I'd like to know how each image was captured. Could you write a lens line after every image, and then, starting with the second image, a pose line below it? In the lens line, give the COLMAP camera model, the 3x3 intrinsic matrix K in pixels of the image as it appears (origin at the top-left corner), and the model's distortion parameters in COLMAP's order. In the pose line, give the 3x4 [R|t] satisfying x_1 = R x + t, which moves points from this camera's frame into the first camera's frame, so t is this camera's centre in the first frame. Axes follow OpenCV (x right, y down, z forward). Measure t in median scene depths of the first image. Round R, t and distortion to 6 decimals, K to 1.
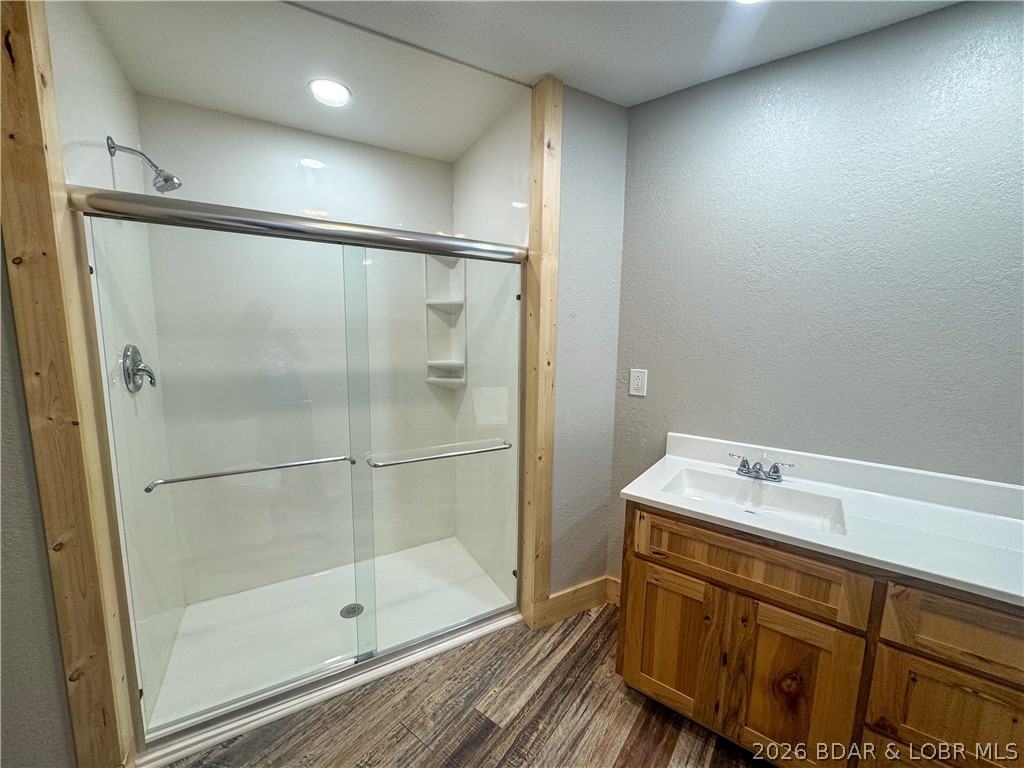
lens RADIAL K [[408.8, 0, 511.8], [0, 408.8, 385.0], [0, 0, 1]] dist [-0.001409, 0.000085]
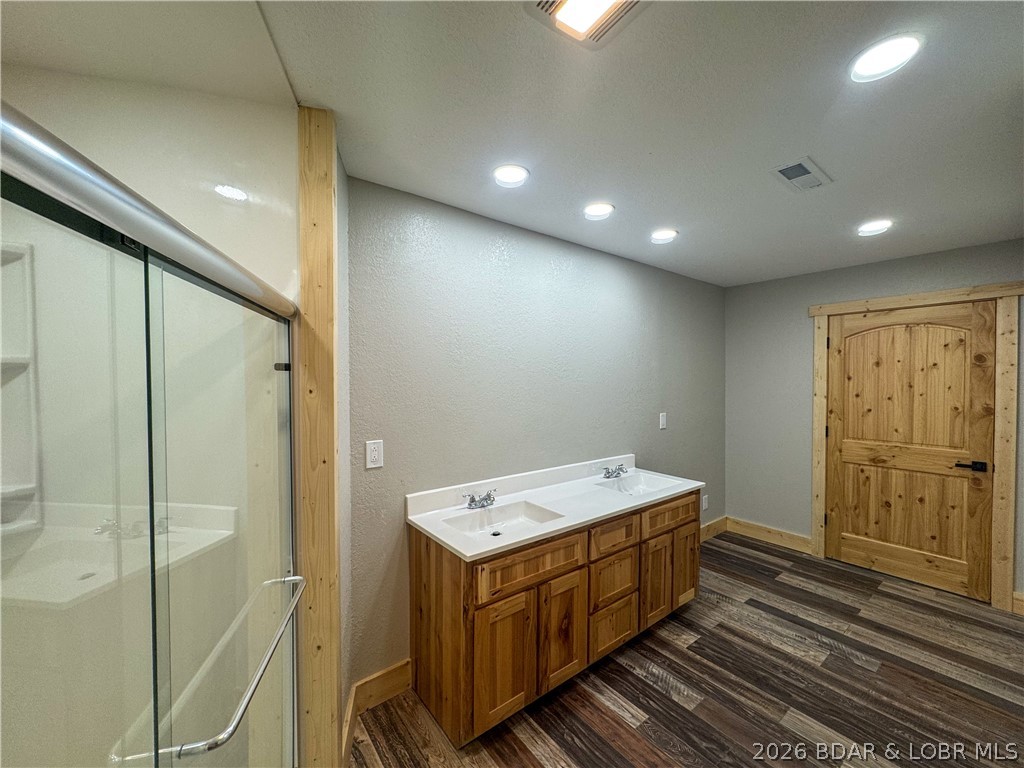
lens RADIAL K [[408.8, 0, 511.8], [0, 408.8, 385.0], [0, 0, 1]] dist [-0.001409, 0.000085]
pose [[0.262563, -0.028987, 0.964479, -0.745975], [0.130426, 0.991442, -0.005709, -0.167867], [-0.956059, 0.127292, 0.264097, 0.569509]]
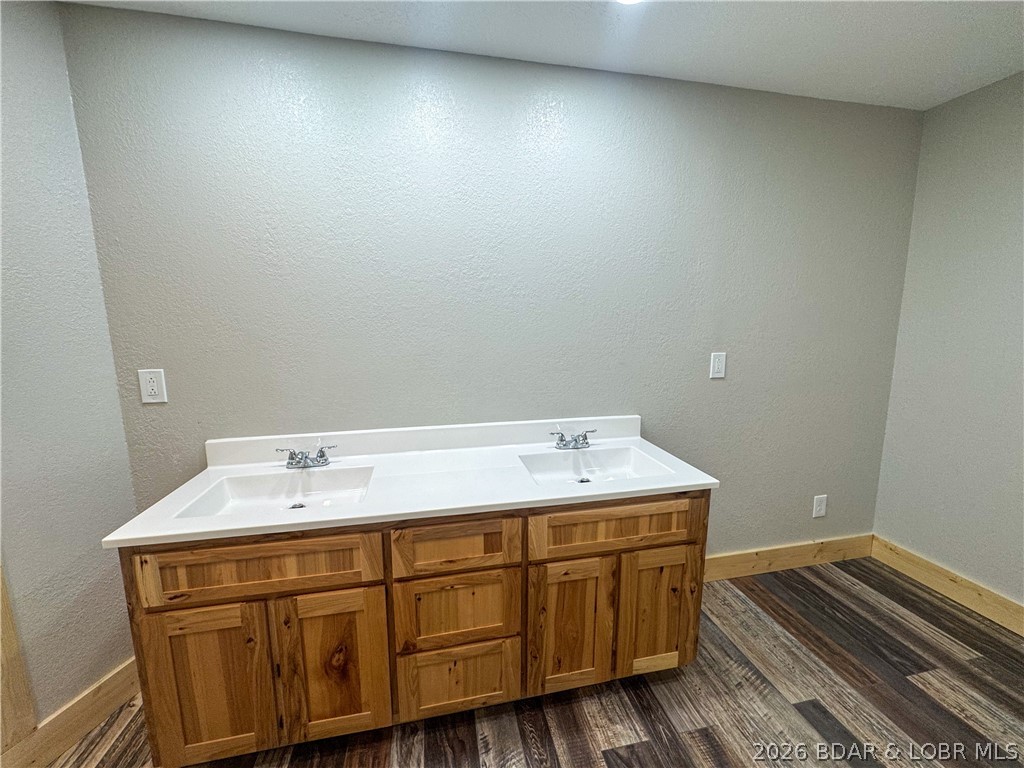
lens RADIAL K [[408.8, 0, 511.8], [0, 408.8, 385.0], [0, 0, 1]] dist [-0.001409, 0.000085]
pose [[0.658854, -0.136876, 0.739714, 0.256422], [0.116763, 0.989998, 0.079189, 0.013635], [-0.743154, 0.034197, 0.668245, -0.038297]]
